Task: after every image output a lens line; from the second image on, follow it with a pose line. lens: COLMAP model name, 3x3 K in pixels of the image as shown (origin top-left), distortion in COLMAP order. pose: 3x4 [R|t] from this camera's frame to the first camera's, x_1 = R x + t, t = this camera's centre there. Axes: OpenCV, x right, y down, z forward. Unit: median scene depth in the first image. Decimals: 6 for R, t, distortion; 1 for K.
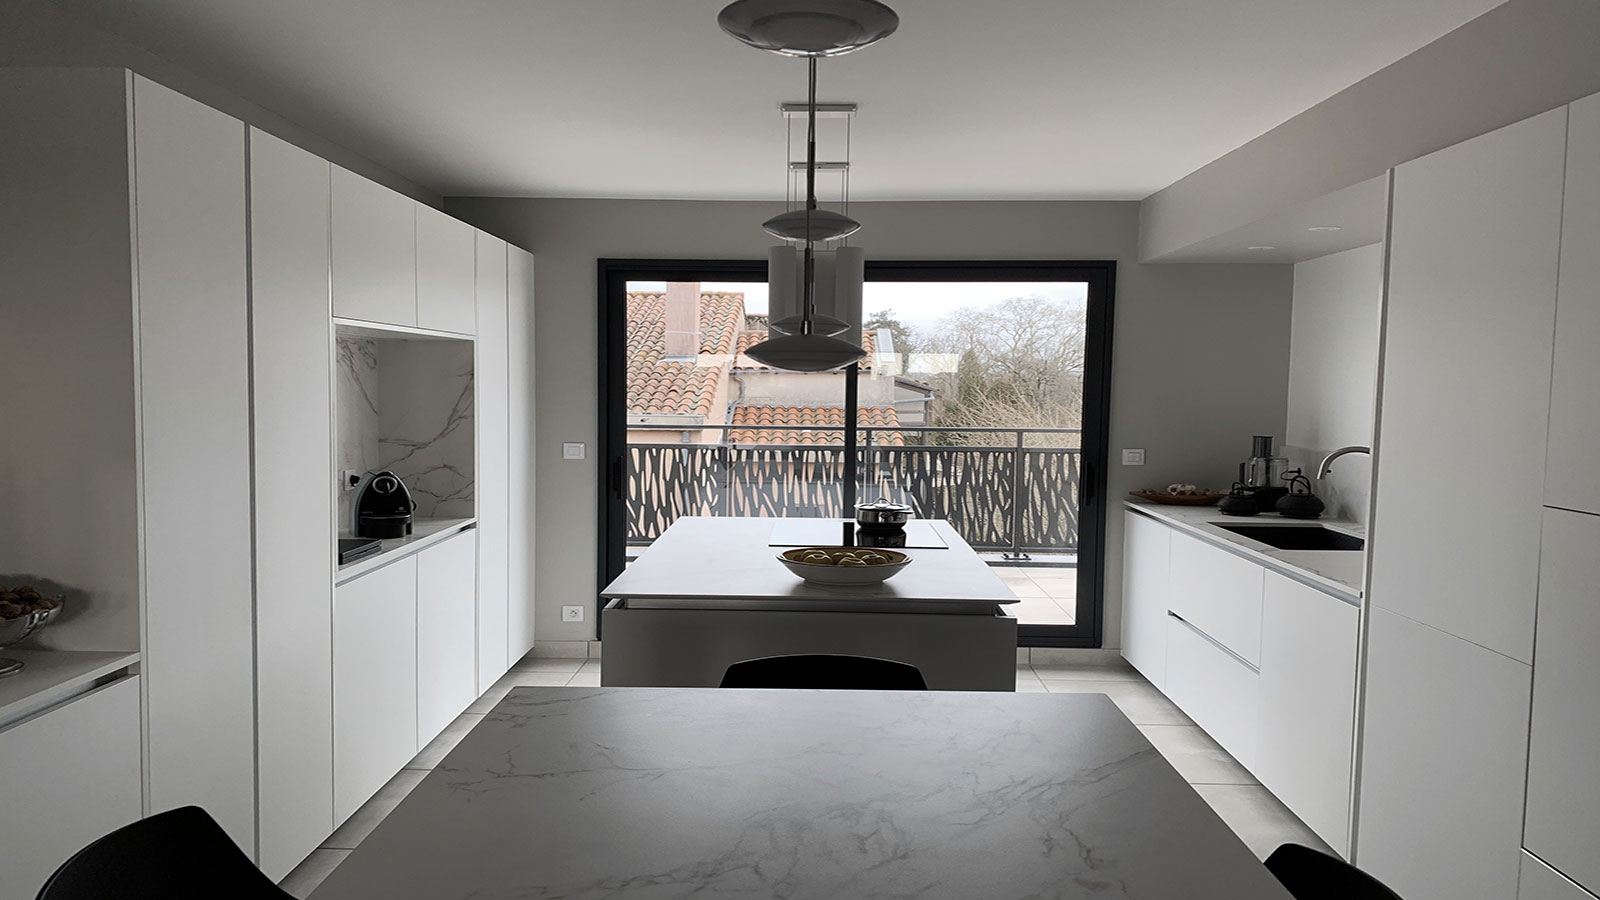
lens RADIAL K [[1189.7, 0, 789.3], [0, 1189.7, 449.1], [0, 0, 1]] dist [0.091322, -0.158872]
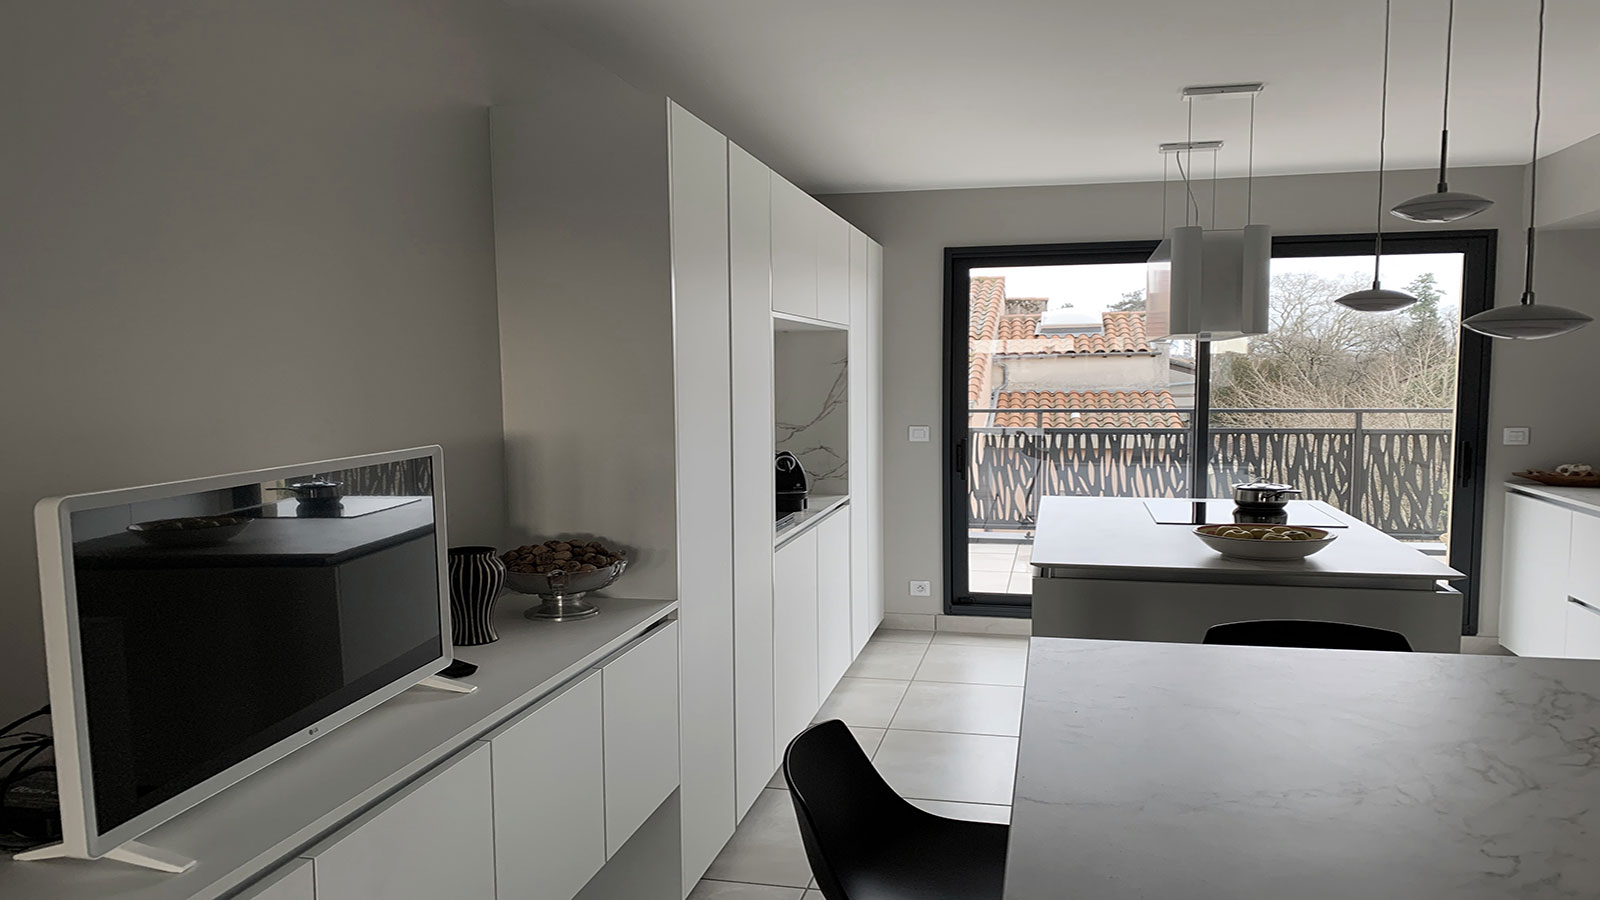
lens RADIAL K [[1189.7, 0, 789.3], [0, 1189.7, 449.1], [0, 0, 1]] dist [0.091322, -0.158872]
pose [[0.979737, -0.003020, -0.200265, -0.059948], [0.005071, 0.999940, 0.009730, 0.003228], [0.200224, -0.010548, 0.979693, -0.033659]]
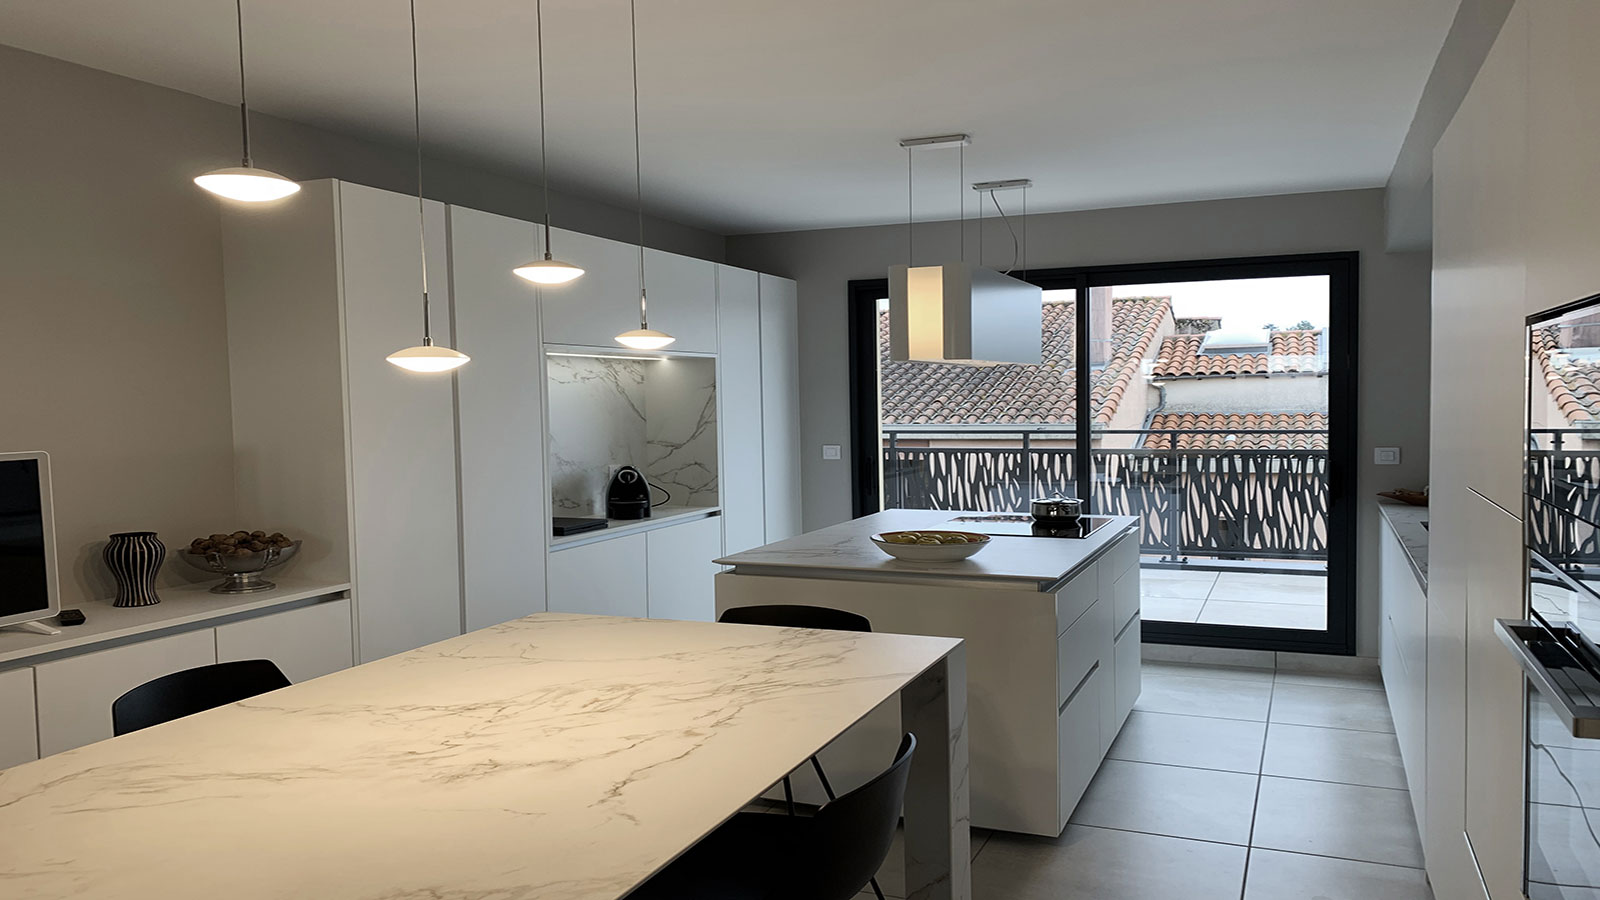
lens RADIAL K [[1189.7, 0, 789.3], [0, 1189.7, 449.1], [0, 0, 1]] dist [0.091322, -0.158872]
pose [[0.927767, -0.005033, -0.373125, 0.144617], [0.001177, 0.999944, -0.010563, 0.007448], [0.373157, 0.009361, 0.927721, -0.041848]]
